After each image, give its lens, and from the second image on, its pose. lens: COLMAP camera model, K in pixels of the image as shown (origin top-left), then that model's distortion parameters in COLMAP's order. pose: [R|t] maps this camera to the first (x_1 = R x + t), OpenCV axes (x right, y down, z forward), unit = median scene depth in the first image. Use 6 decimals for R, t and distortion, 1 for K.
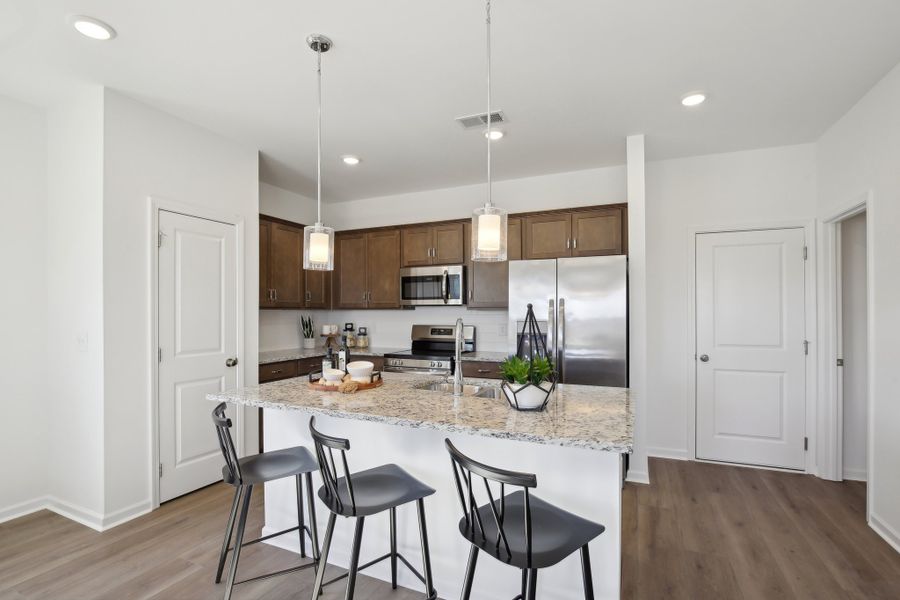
lens RADIAL K [[421.6, 0, 444.7], [0, 421.6, 309.4], [0, 0, 1]] dist [-0.032041, 0.005369]
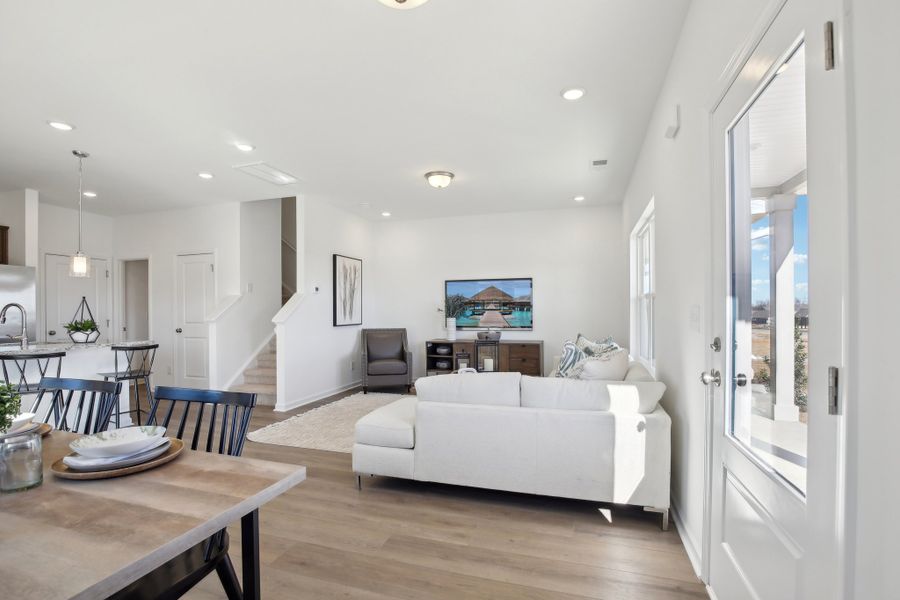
lens RADIAL K [[421.6, 0, 446.8], [0, 421.6, 311.1], [0, 0, 1]] dist [-0.032041, 0.005369]
pose [[-0.096130, -0.000214, 0.995369, -1.249411], [-0.000478, 1.000000, 0.000168, 0.036402], [-0.995369, -0.000459, -0.096130, -0.407616]]
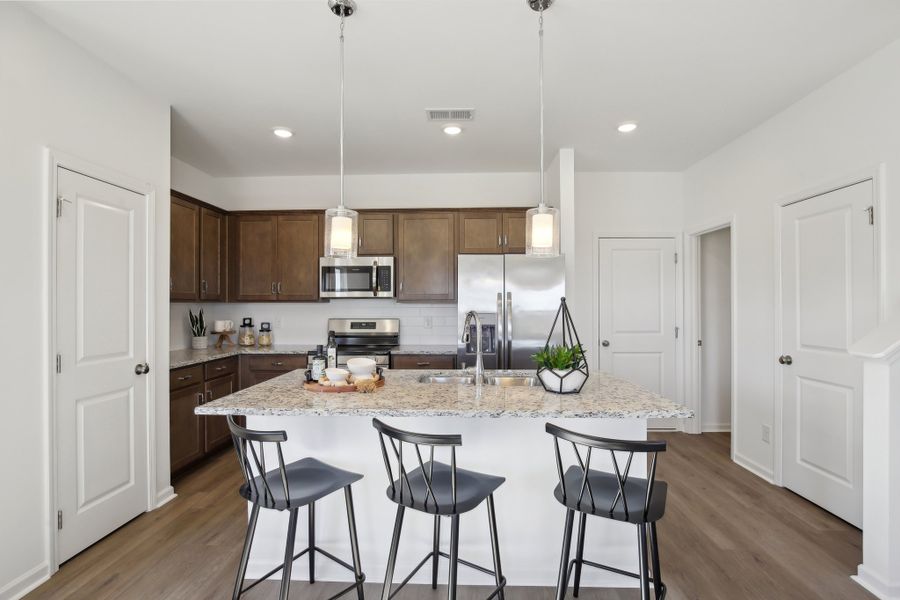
lens RADIAL K [[436.3, 0, 447.8], [0, 436.3, 303.1], [0, 0, 1]] dist [-0.030245, 0.005814]
pose [[0.924864, -0.000177, 0.380298, -0.296954], [-0.000630, 0.999998, 0.001998, 0.000033], [-0.380297, -0.002087, 0.924862, 0.033869]]
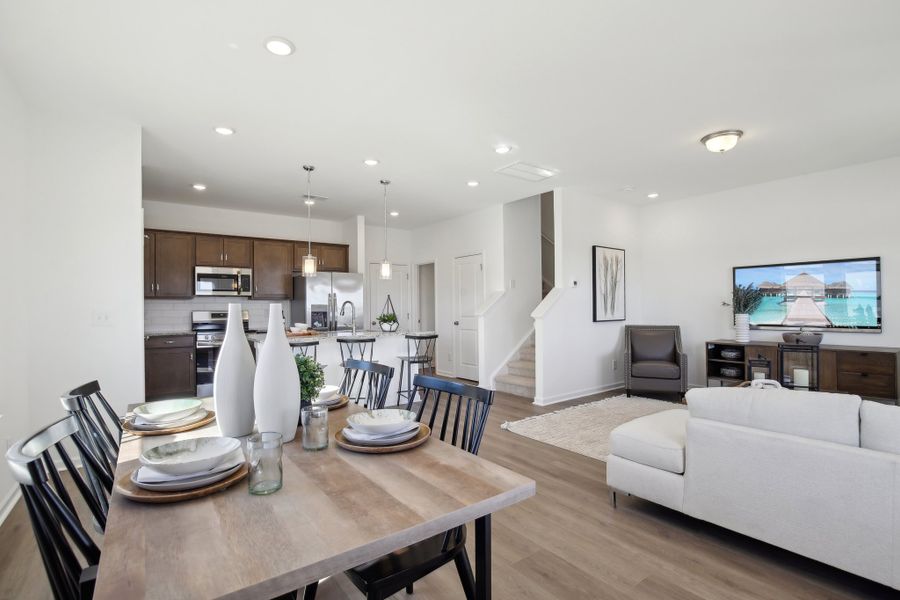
lens RADIAL K [[421.6, 0, 448.4], [0, 421.6, 305.2], [0, 0, 1]] dist [-0.032041, 0.005369]
pose [[0.491065, 0.000352, 0.871123, -1.187791], [0.003198, 0.999992, -0.002206, 0.036728], [-0.871117, 0.003870, 0.491060, -0.421721]]
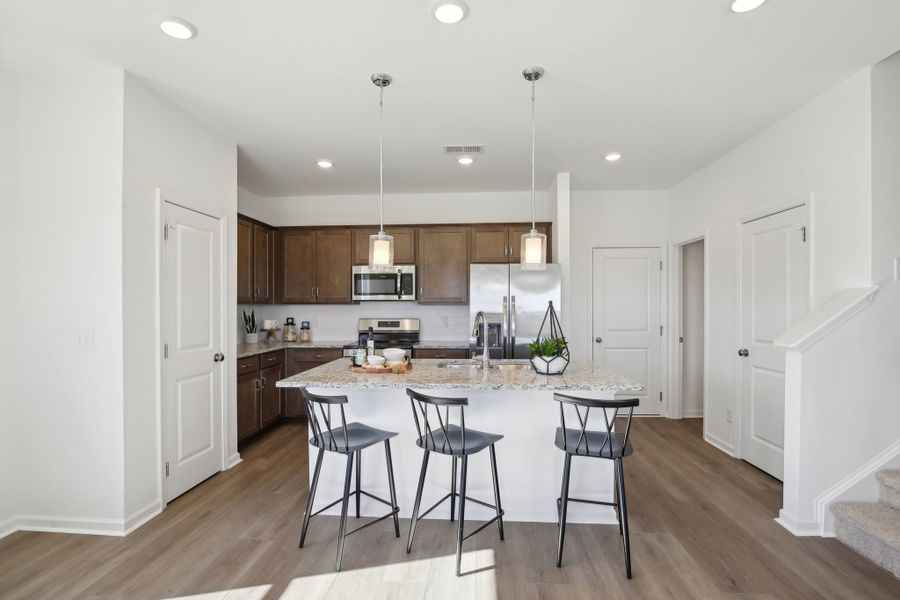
lens RADIAL K [[421.6, 0, 448.3], [0, 421.6, 308.1], [0, 0, 1]] dist [-0.032041, 0.005369]
pose [[0.936437, -0.002586, 0.350827, -0.361507], [-0.001192, 0.999944, 0.010552, -0.001968], [-0.350835, -0.010299, 0.936381, -0.124648]]
